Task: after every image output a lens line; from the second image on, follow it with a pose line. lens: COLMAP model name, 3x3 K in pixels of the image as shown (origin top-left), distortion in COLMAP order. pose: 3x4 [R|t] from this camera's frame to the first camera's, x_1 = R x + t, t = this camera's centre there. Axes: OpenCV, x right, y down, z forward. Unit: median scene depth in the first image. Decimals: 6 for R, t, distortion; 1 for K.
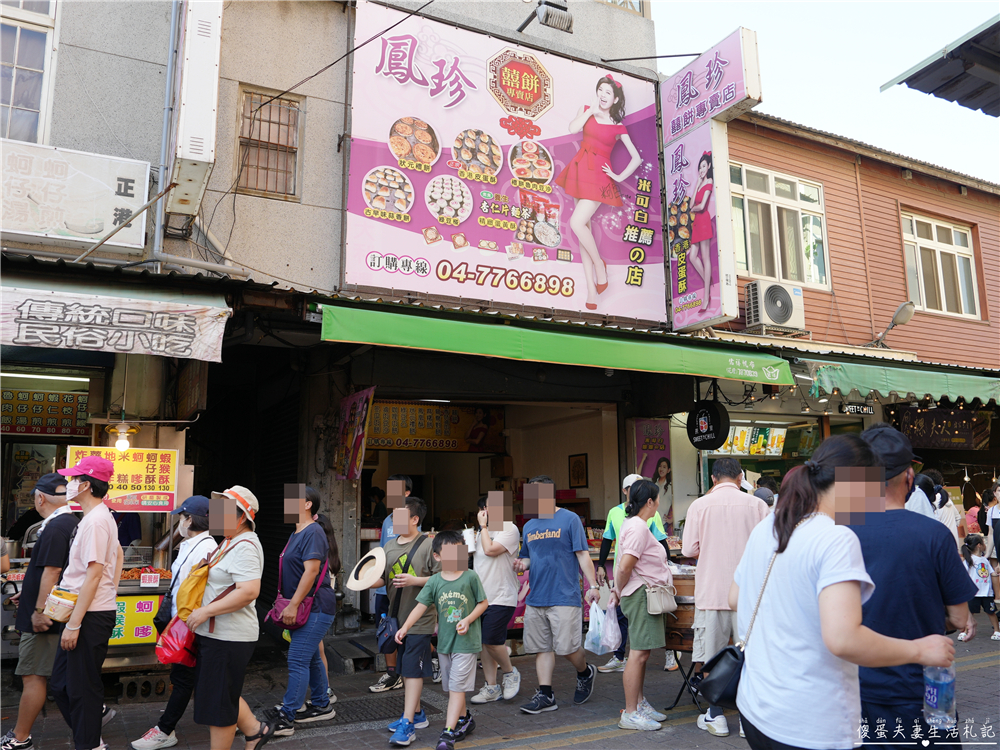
lens RADIAL K [[776.2, 0, 500.0], [0, 776.2, 375.0], [0, 0, 1]] dist [-0.112277, 0.095989]
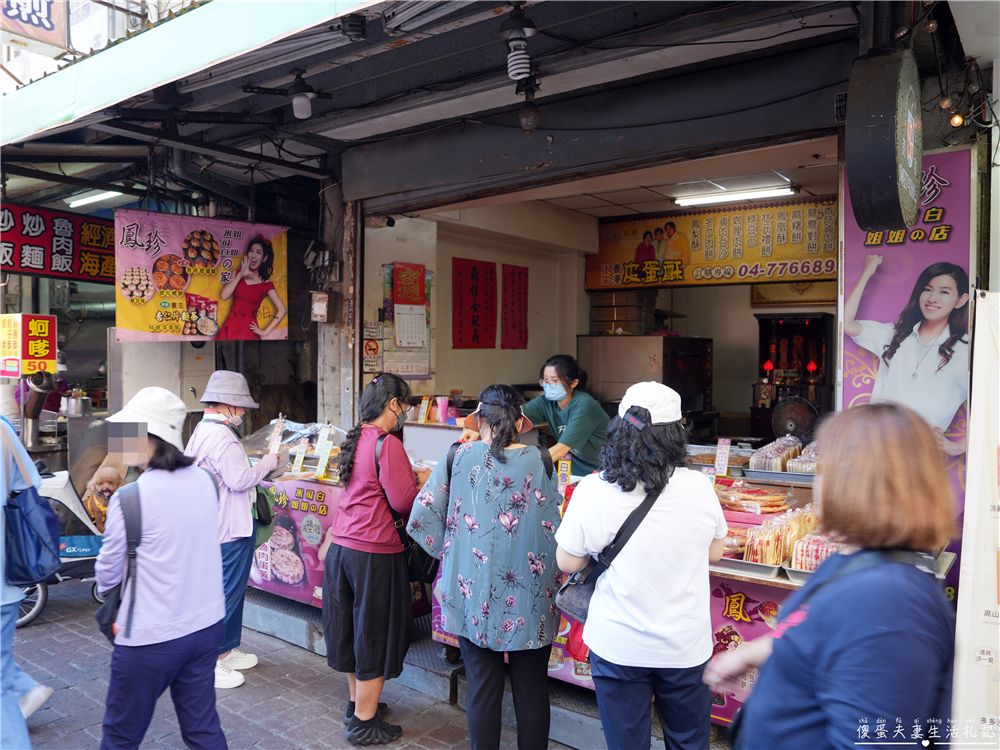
lens RADIAL K [[776.2, 0, 500.0], [0, 776.2, 375.0], [0, 0, 1]] dist [-0.112277, 0.095989]
pose [[0.433913, 0.041021, -0.900020, 0.349662], [0.139546, 0.983848, 0.112119, 0.071791], [0.890082, -0.174244, 0.421180, 0.534443]]
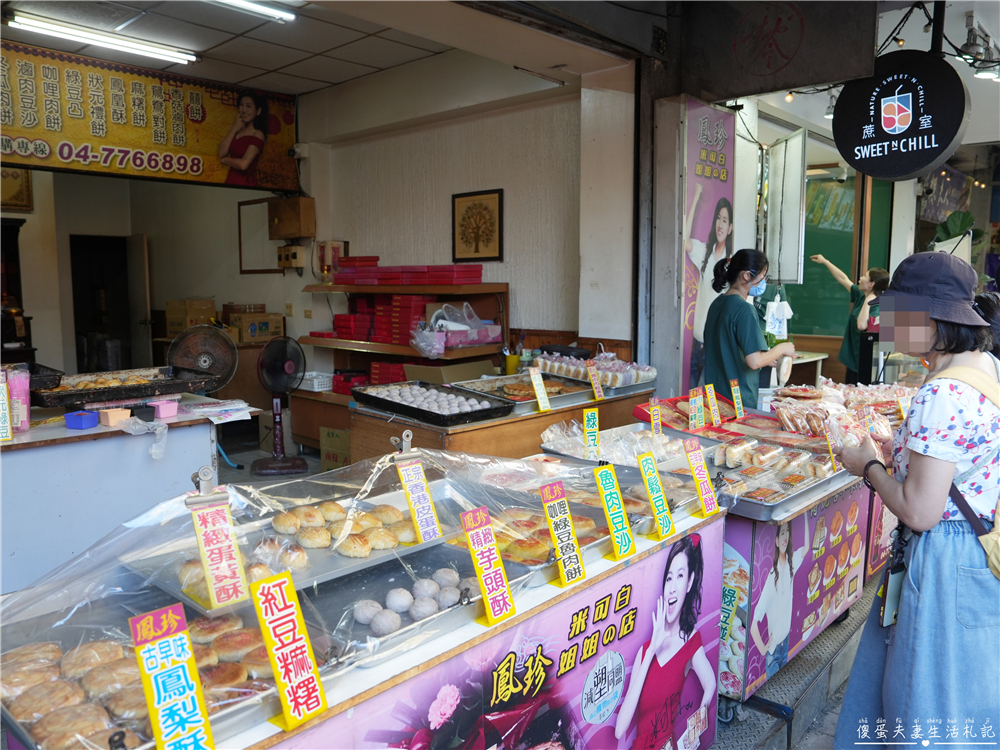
lens RADIAL K [[776.2, 0, 500.0], [0, 776.2, 375.0], [0, 0, 1]] dist [-0.112277, 0.095989]
pose [[0.936055, -0.028136, 0.350726, -0.052657], [-0.071697, 0.960631, 0.268418, 0.075546], [-0.344471, -0.276400, 0.897186, 0.490065]]
